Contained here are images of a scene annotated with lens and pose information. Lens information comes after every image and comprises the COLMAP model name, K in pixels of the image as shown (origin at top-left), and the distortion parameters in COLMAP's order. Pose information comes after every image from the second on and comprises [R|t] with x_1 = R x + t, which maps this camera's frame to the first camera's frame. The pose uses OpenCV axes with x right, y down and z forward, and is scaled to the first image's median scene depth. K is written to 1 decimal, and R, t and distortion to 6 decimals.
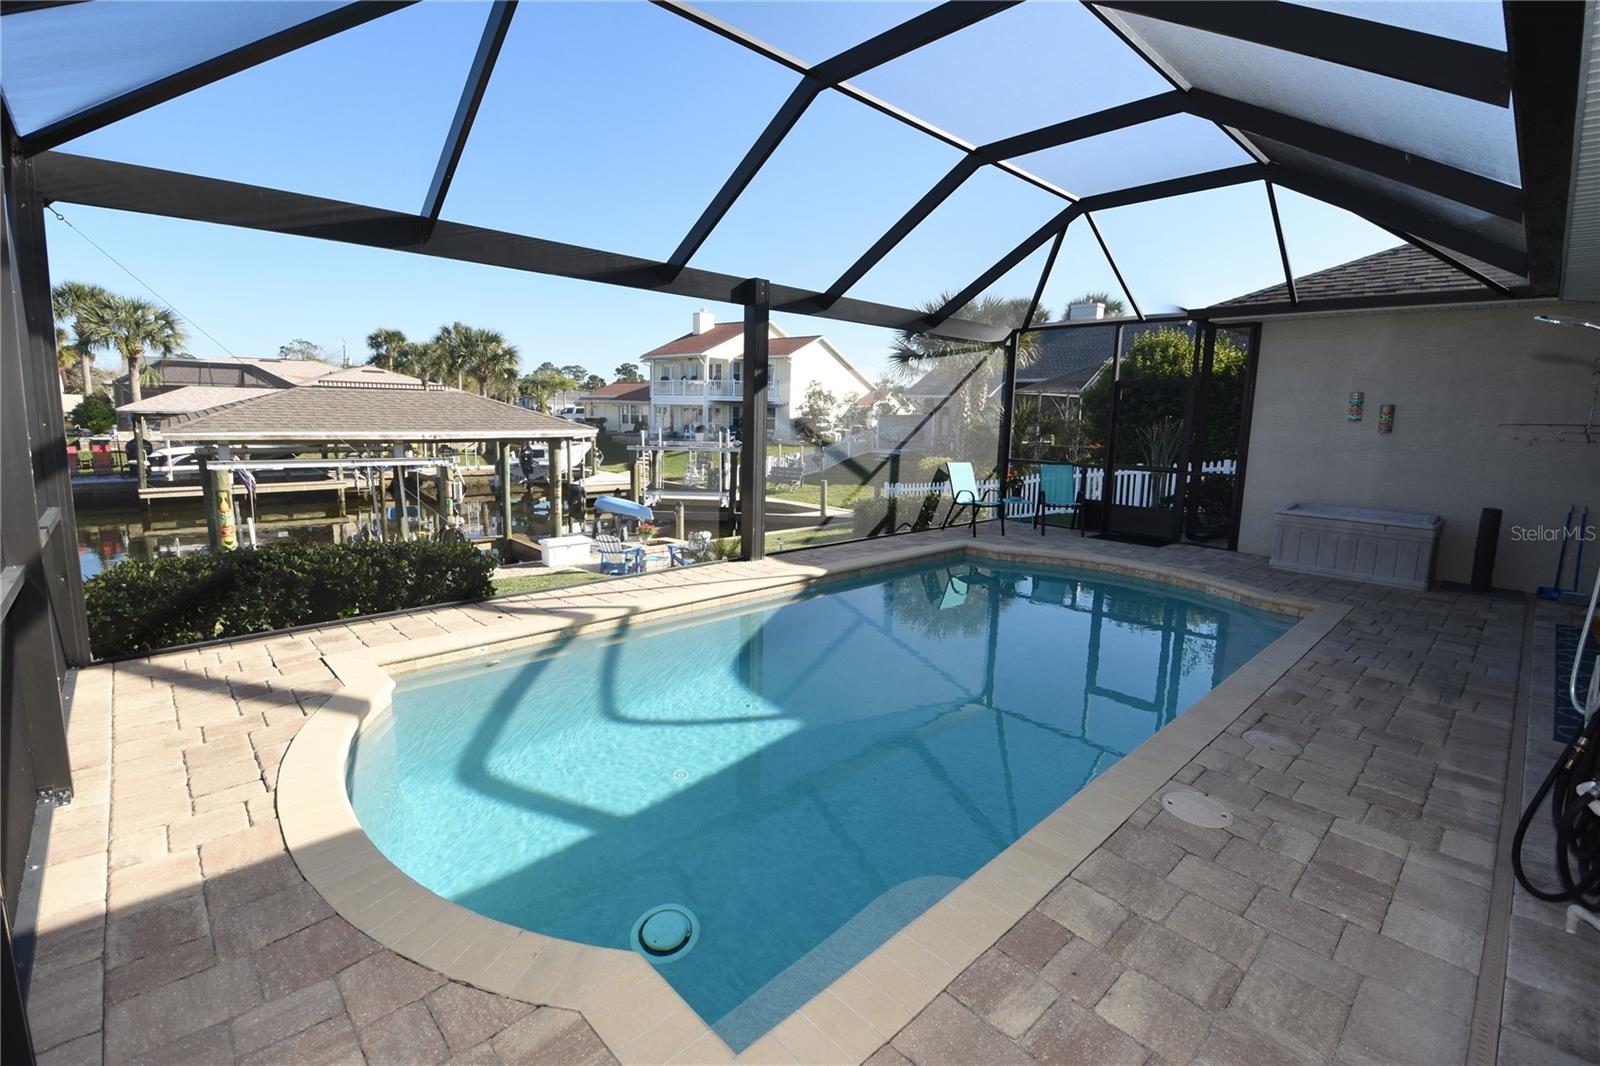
lens RADIAL K [[704.3, 0, 794.7], [0, 704.3, 512.4], [0, 0, 1]] dist [0.014752, -0.023867]
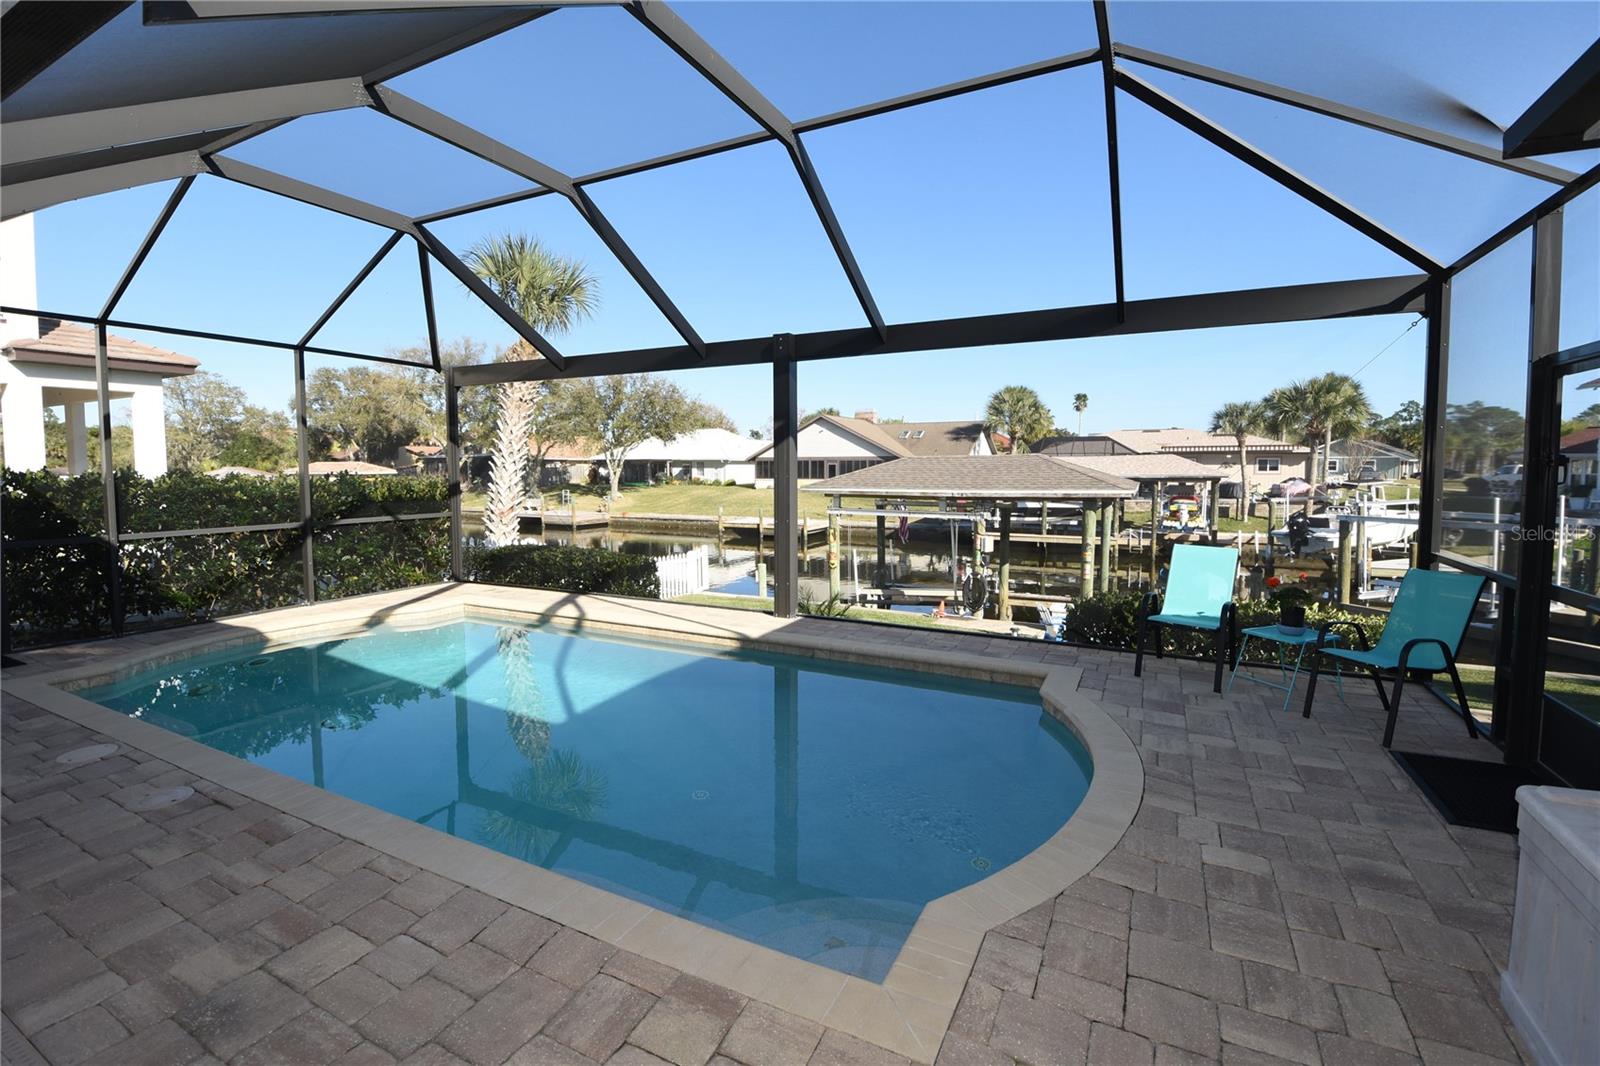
lens RADIAL K [[704.3, 0, 794.7], [0, 704.3, 512.4], [0, 0, 1]] dist [0.014752, -0.023867]
pose [[0.331347, 0.035893, -0.942826, 0.887890], [-0.121357, 0.992597, -0.004862, -0.075449], [0.935672, 0.116029, 0.333250, 0.697430]]
